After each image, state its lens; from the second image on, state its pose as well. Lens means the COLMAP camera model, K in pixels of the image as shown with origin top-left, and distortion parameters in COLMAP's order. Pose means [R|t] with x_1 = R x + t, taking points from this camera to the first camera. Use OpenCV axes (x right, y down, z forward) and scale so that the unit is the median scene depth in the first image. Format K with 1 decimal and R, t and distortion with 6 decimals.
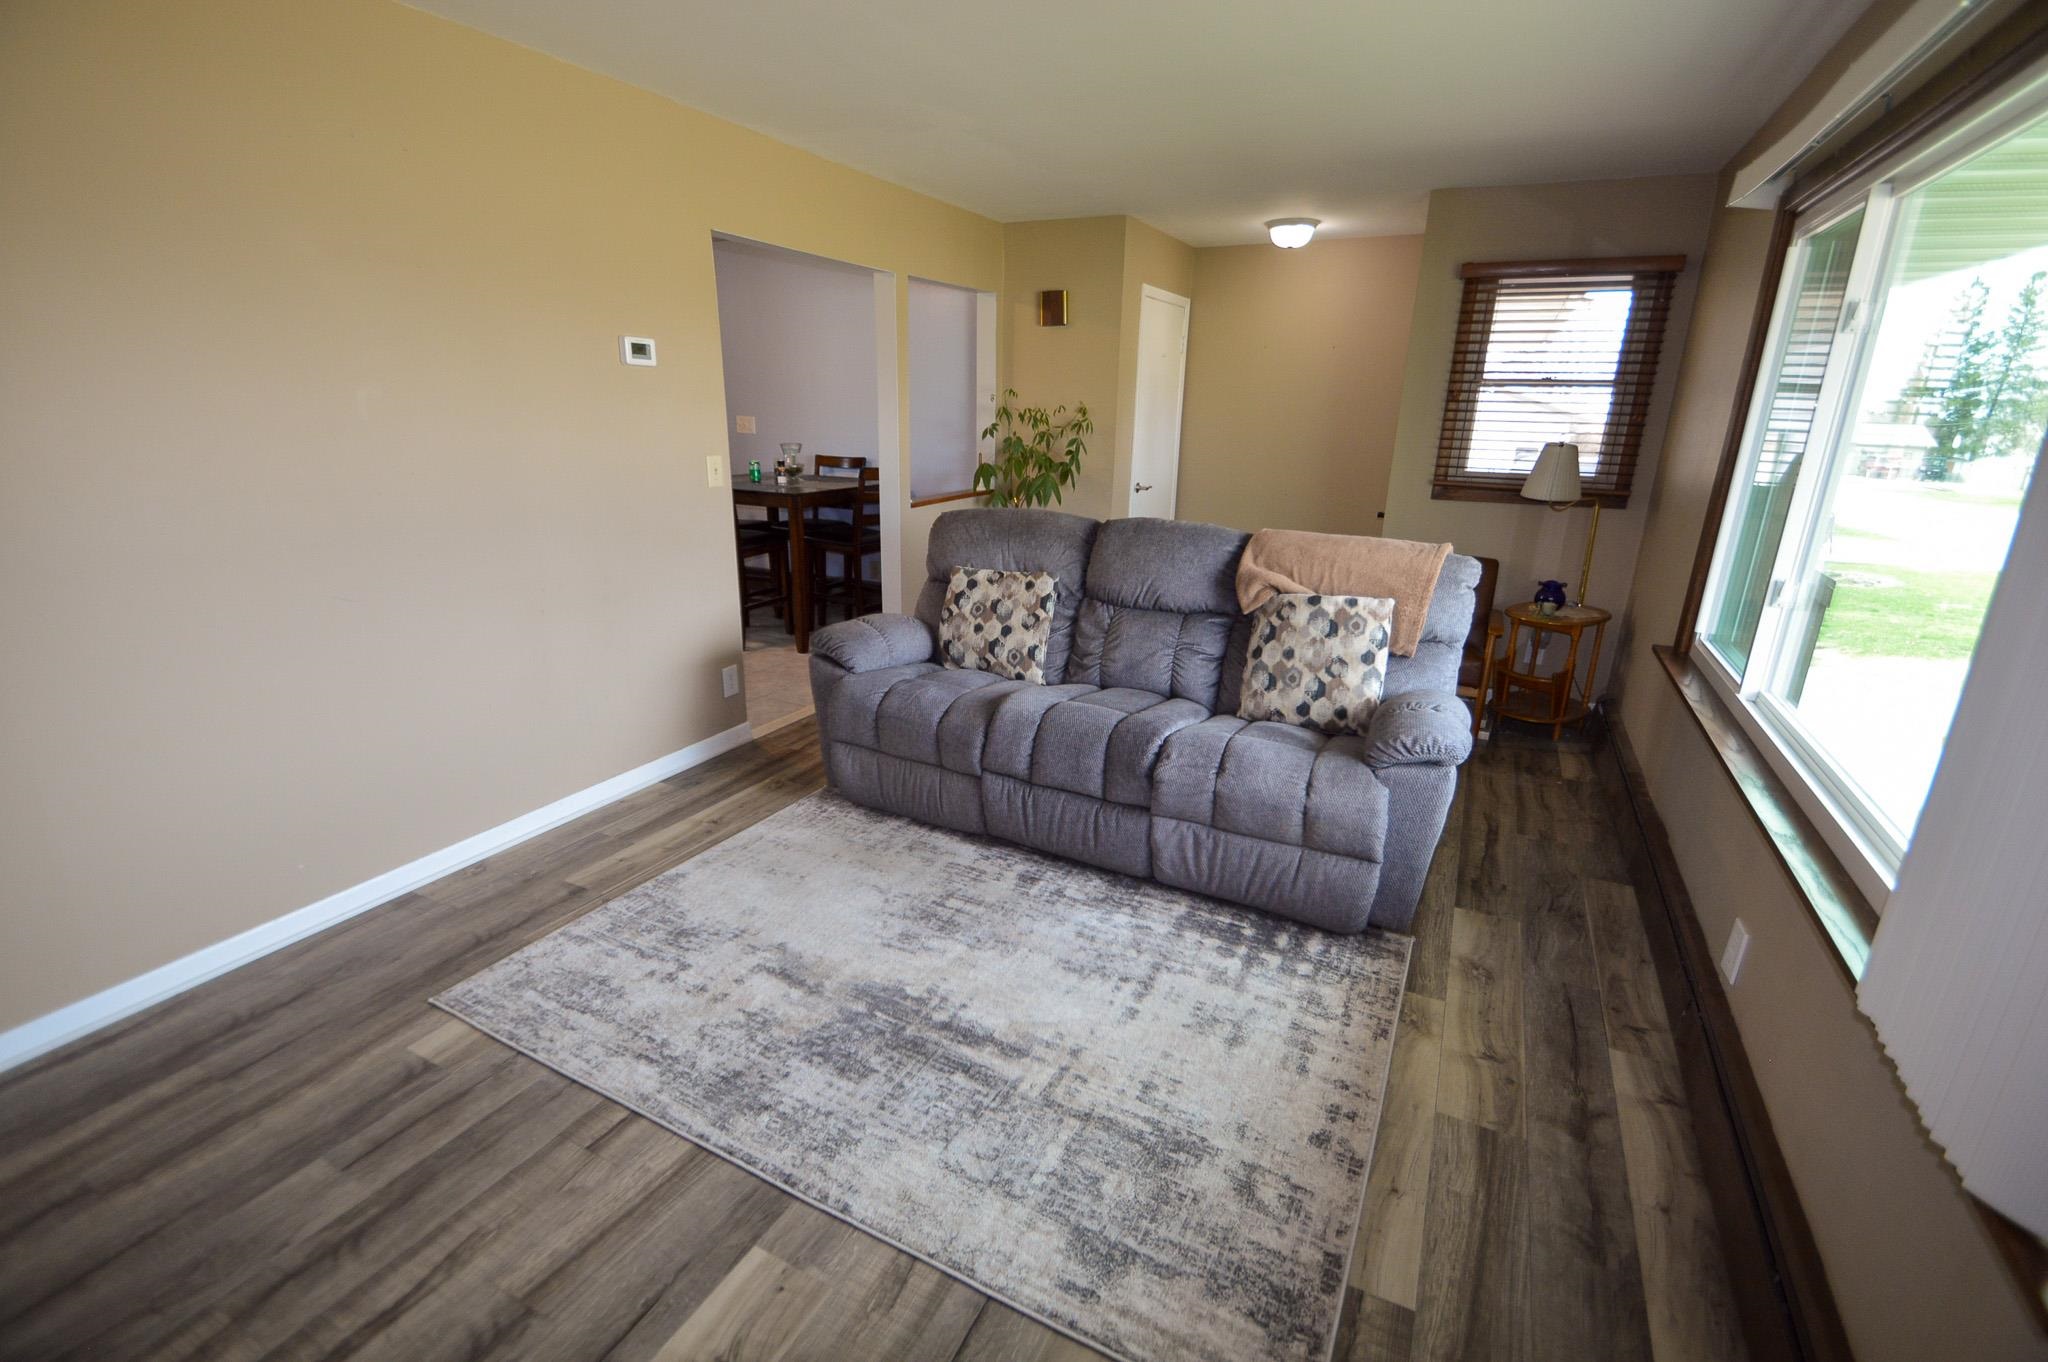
lens RADIAL K [[908.3, 0, 1024.0], [0, 908.3, 681.0], [0, 0, 1]] dist [0.003776, 0.000033]
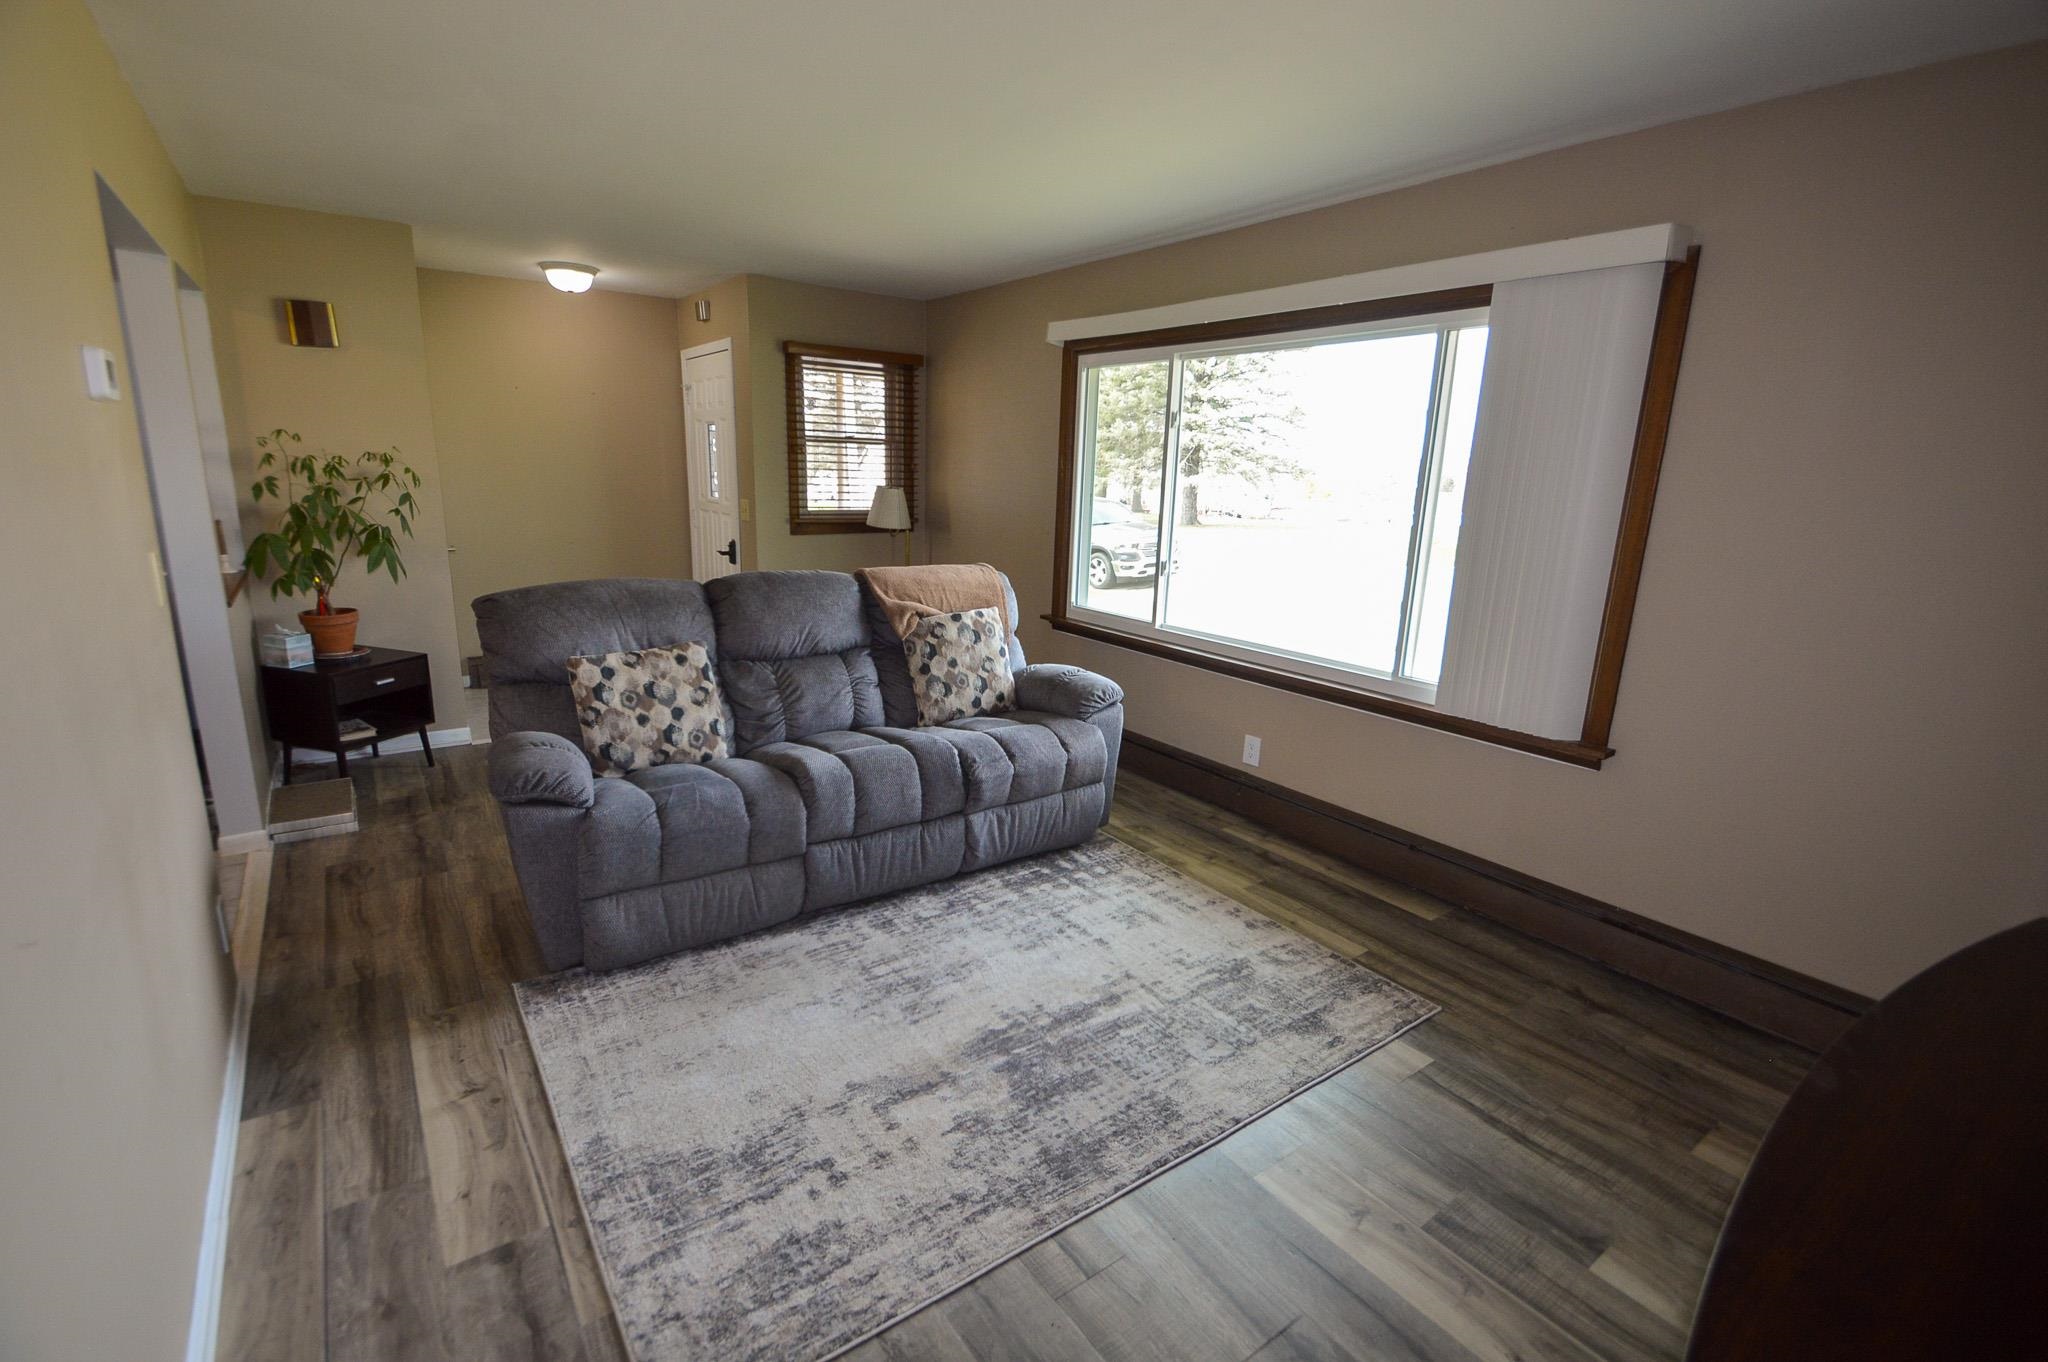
lens RADIAL K [[908.3, 0, 1024.0], [0, 908.3, 681.0], [0, 0, 1]] dist [0.003776, 0.000033]
pose [[0.453369, -0.212730, 0.865565, -0.747760], [0.242886, 0.963836, 0.109662, -0.119898], [-0.857591, 0.160516, 0.488643, 0.320138]]
